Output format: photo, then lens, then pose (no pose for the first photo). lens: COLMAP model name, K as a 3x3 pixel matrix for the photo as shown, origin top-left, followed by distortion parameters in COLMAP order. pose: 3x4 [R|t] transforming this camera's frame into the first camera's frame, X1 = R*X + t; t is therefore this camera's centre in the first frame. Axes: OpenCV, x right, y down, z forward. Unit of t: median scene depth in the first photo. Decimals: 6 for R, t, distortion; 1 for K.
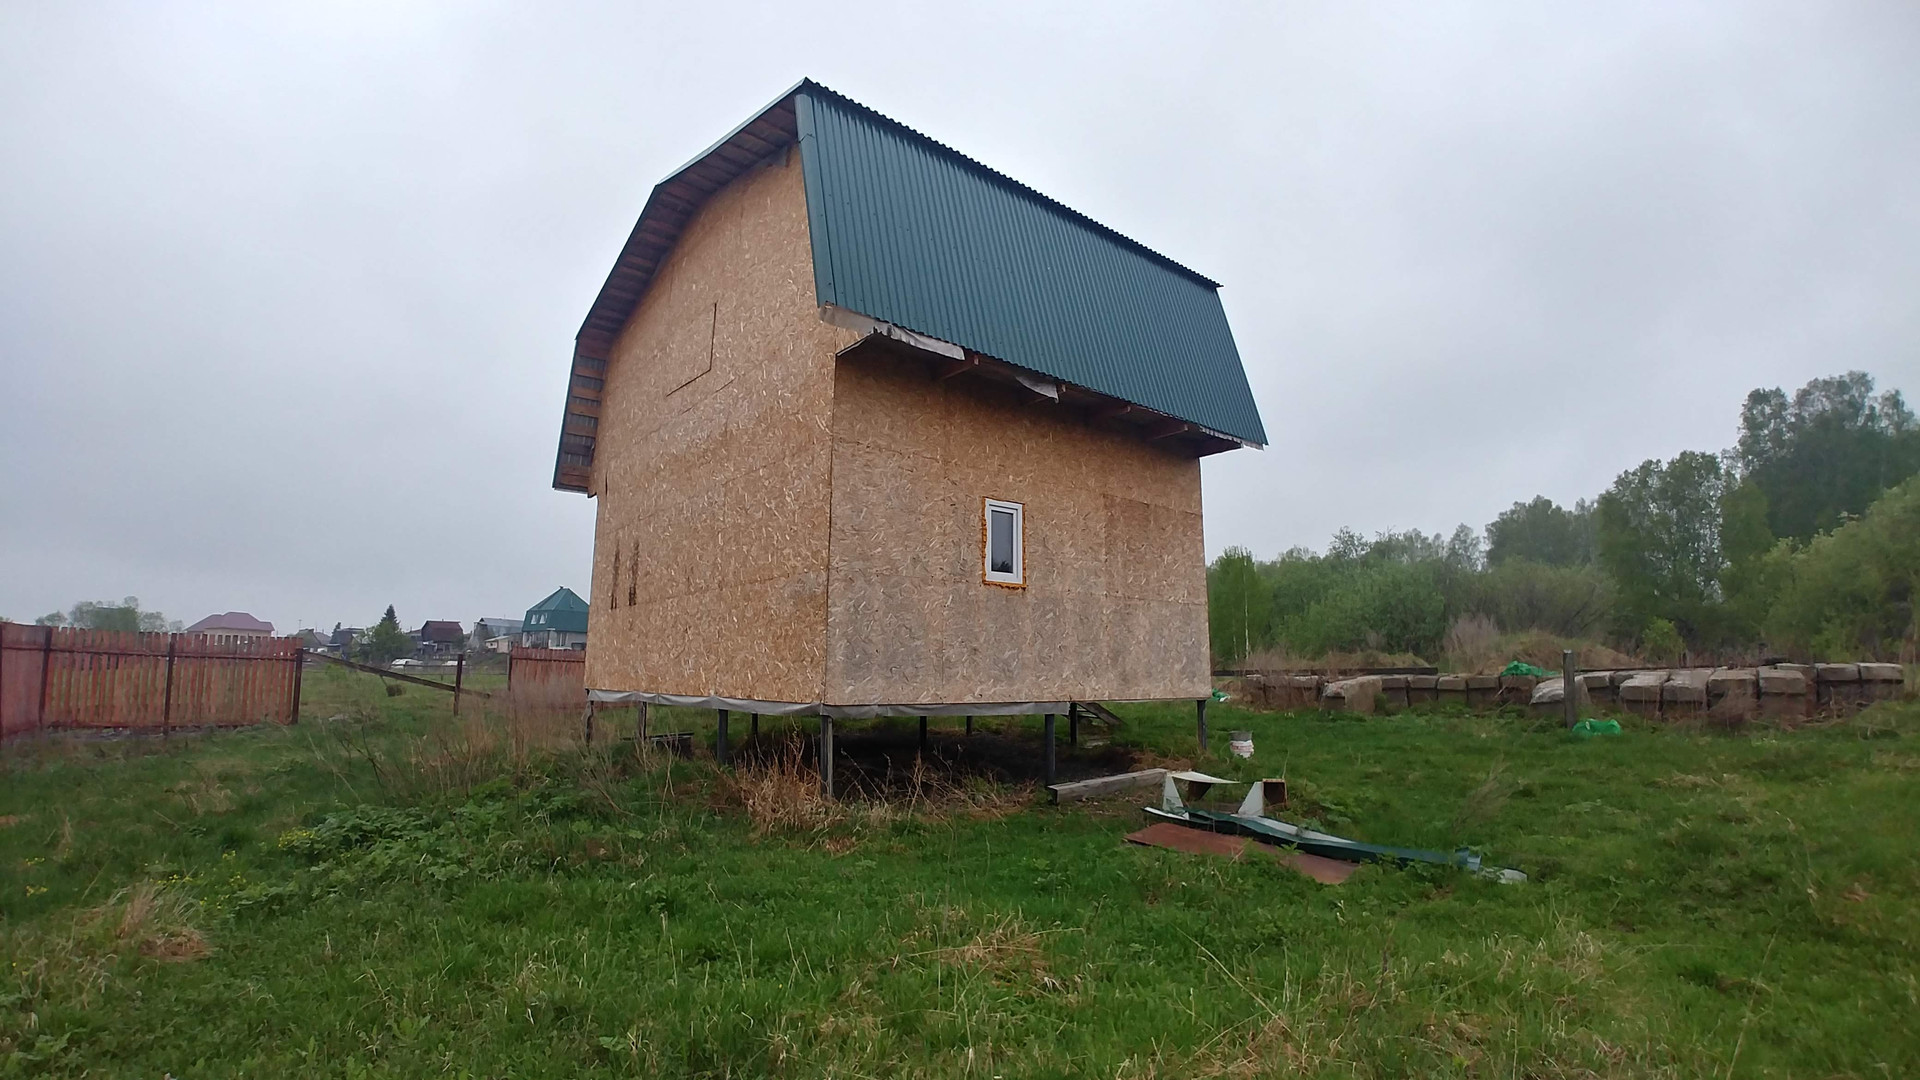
lens RADIAL K [[863.7, 0, 968.0], [0, 863.7, 530.2], [0, 0, 1]] dist [-0.065932, -0.000474]
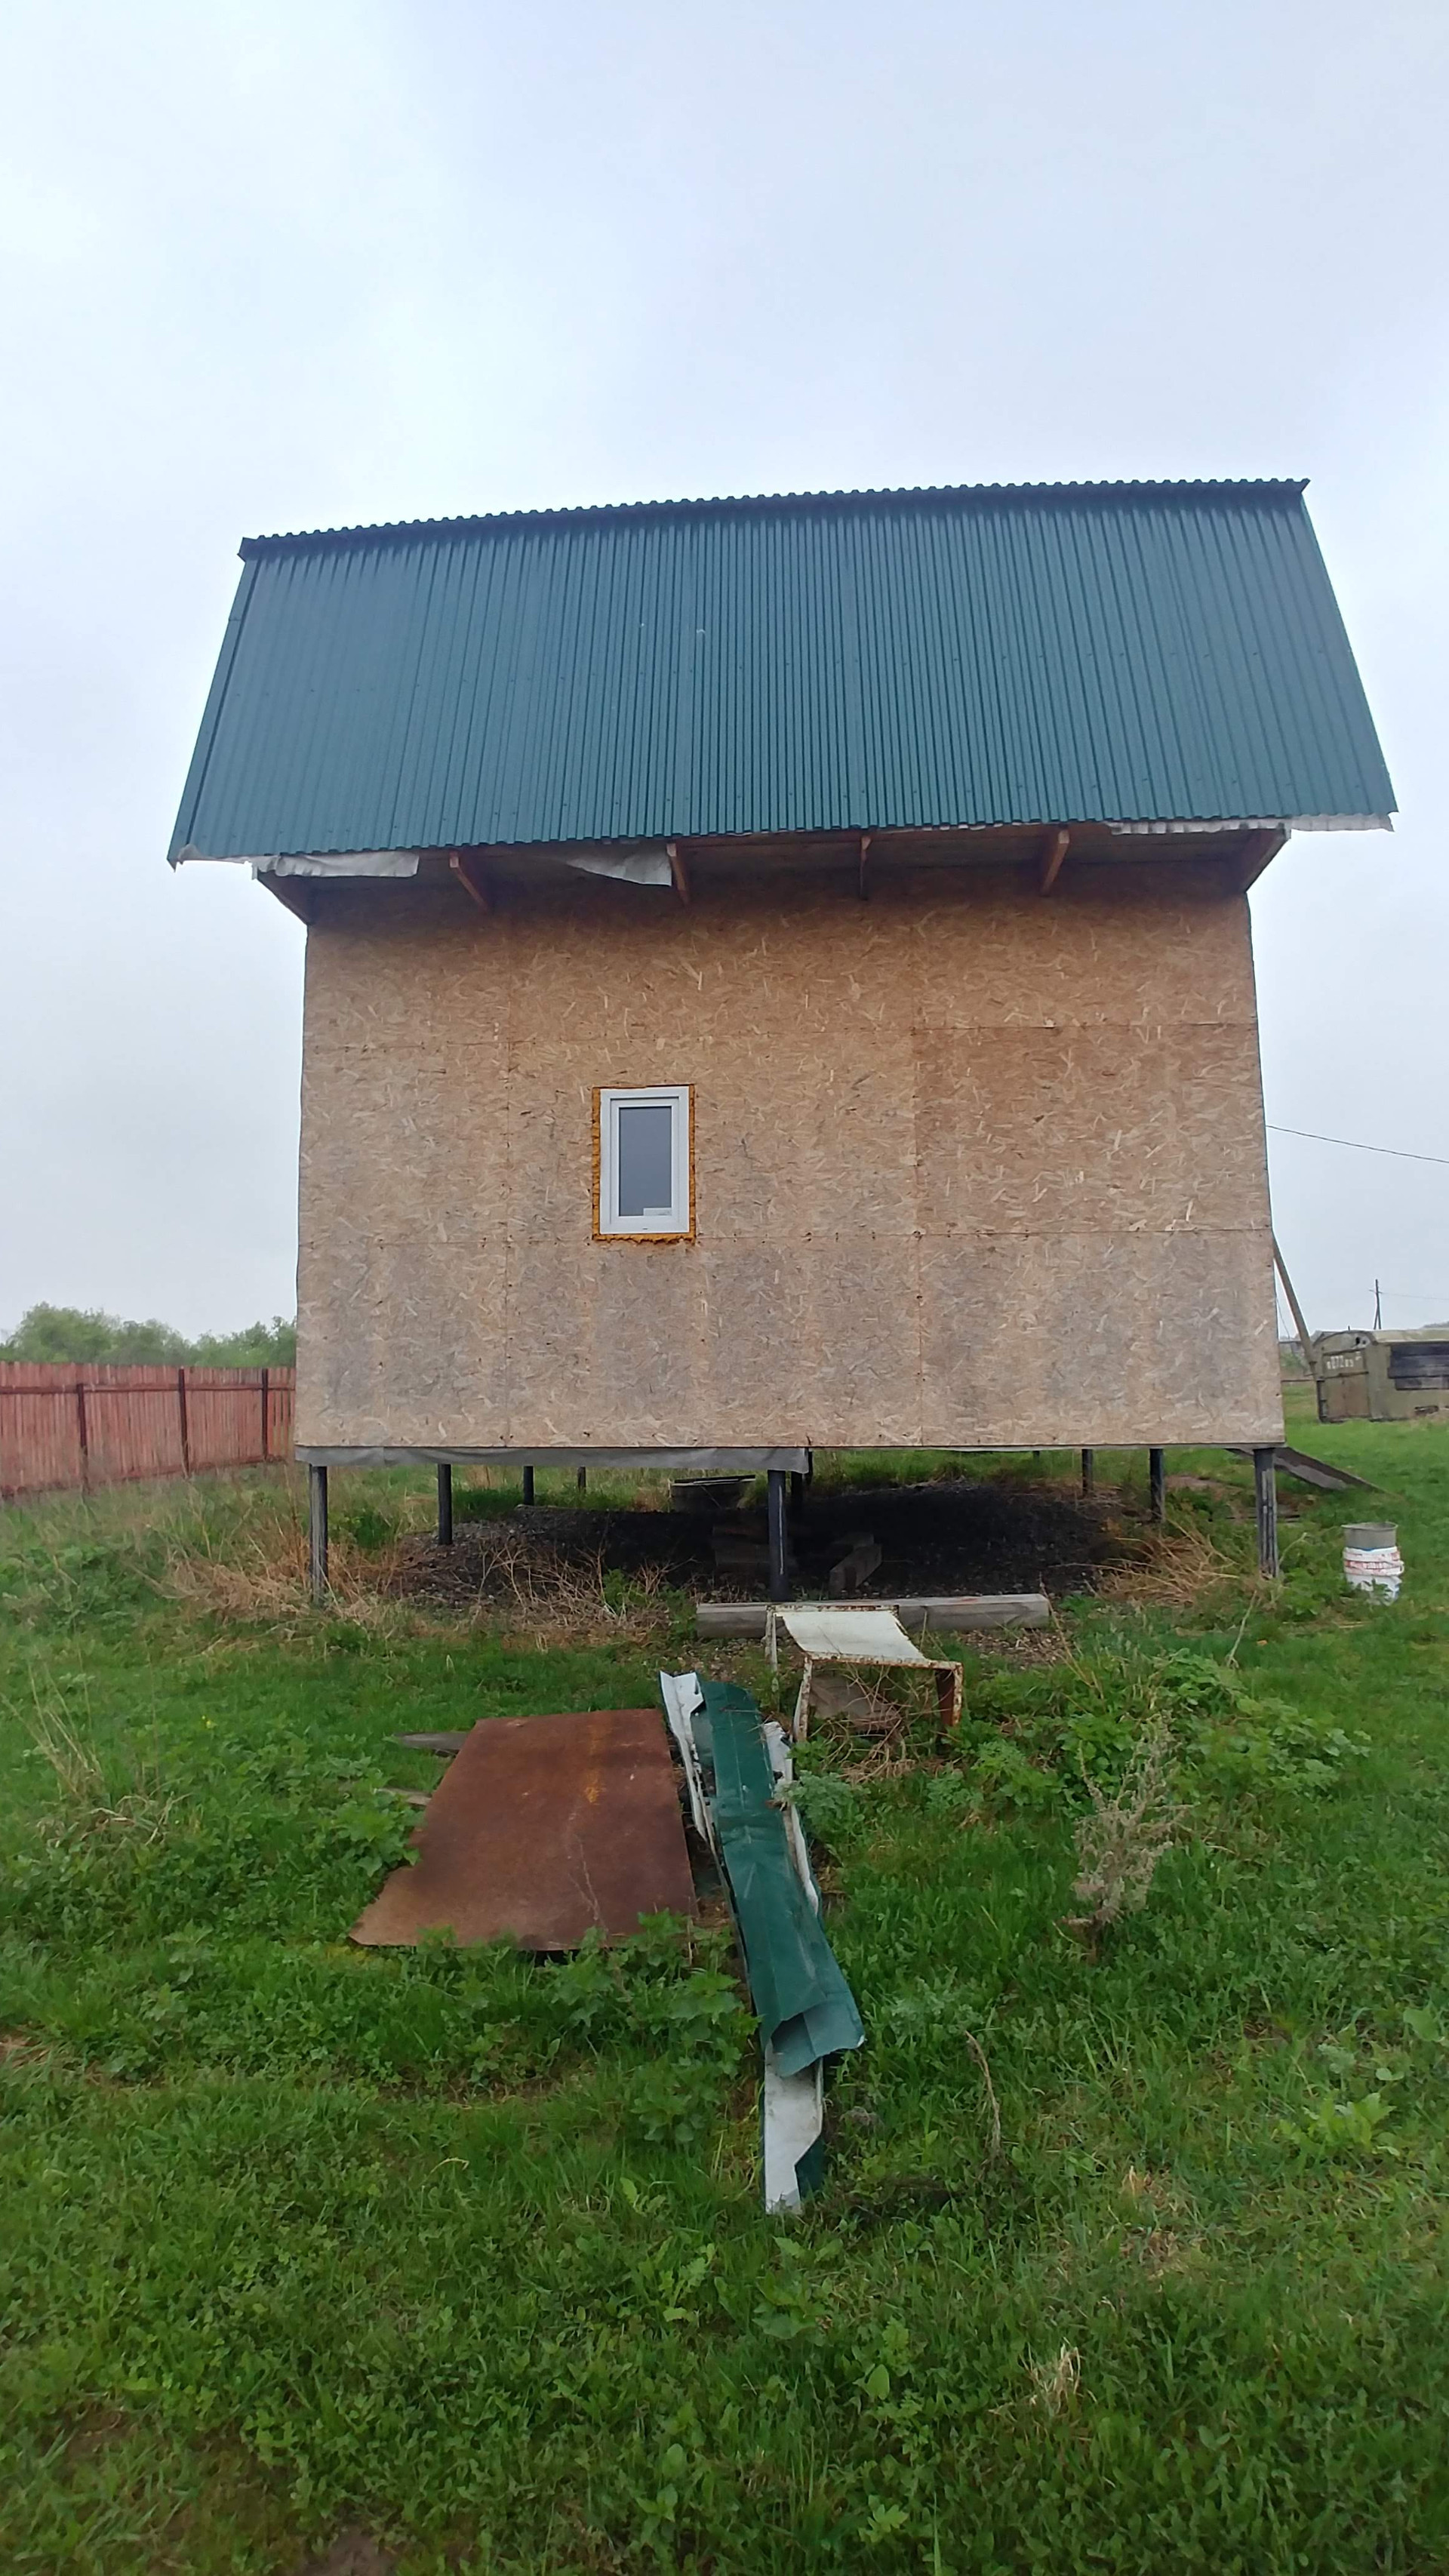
lens RADIAL K [[1158.8, 0, 724.5], [0, 1158.8, 1288.0], [0, 0, 1]] dist [-0.065932, -0.000474]
pose [[0.712189, -0.072119, -0.698274, 0.582950], [0.128765, 0.991252, 0.028952, 0.078439], [0.690077, -0.110533, 0.715245, 0.485951]]
